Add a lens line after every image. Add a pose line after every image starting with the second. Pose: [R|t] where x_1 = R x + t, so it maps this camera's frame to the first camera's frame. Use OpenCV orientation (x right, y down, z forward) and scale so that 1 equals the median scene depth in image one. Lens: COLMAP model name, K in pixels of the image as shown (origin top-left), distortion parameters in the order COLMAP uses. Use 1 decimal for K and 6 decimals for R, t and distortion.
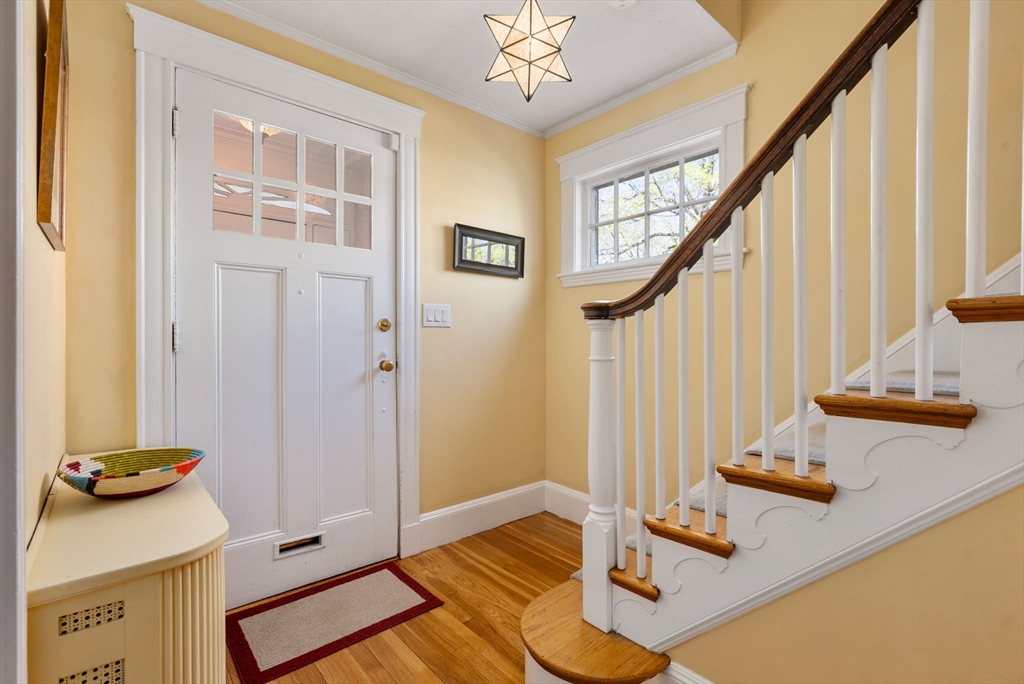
lens RADIAL K [[470.4, 0, 512.6], [0, 470.4, 338.9], [0, 0, 1]] dist [-0.001778, 0.000427]
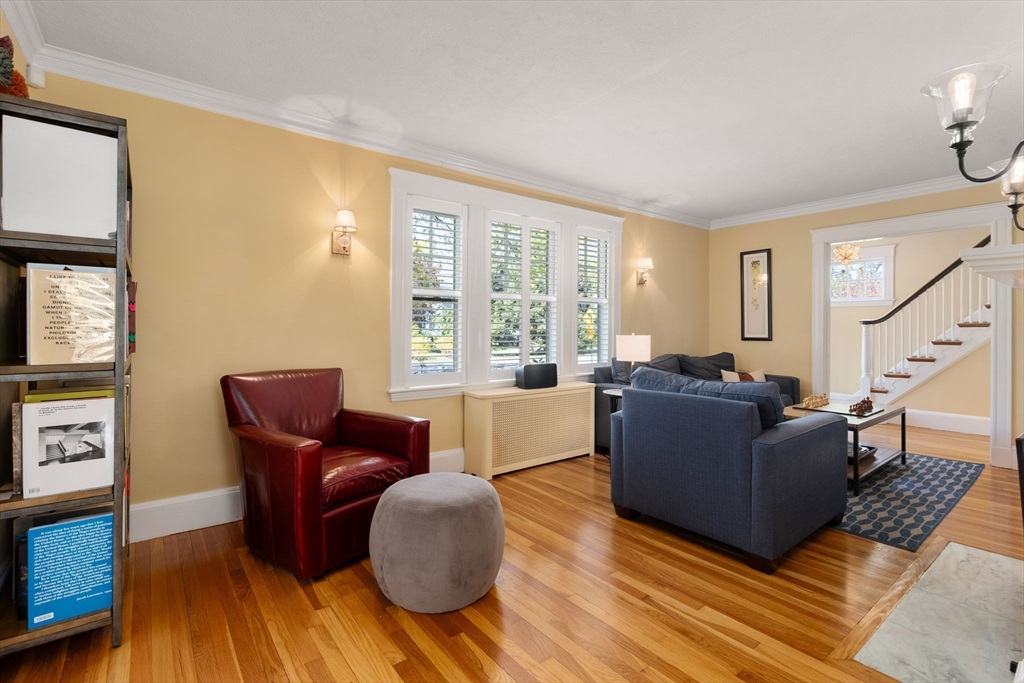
lens RADIAL K [[470.4, 0, 512.6], [0, 470.4, 338.4], [0, 0, 1]] dist [-0.001778, 0.000427]
pose [[0.999045, 0.001596, -0.043667, -3.552536], [-0.000597, 0.999738, 0.022867, -0.021464], [0.043692, -0.022819, 0.998784, -4.152369]]
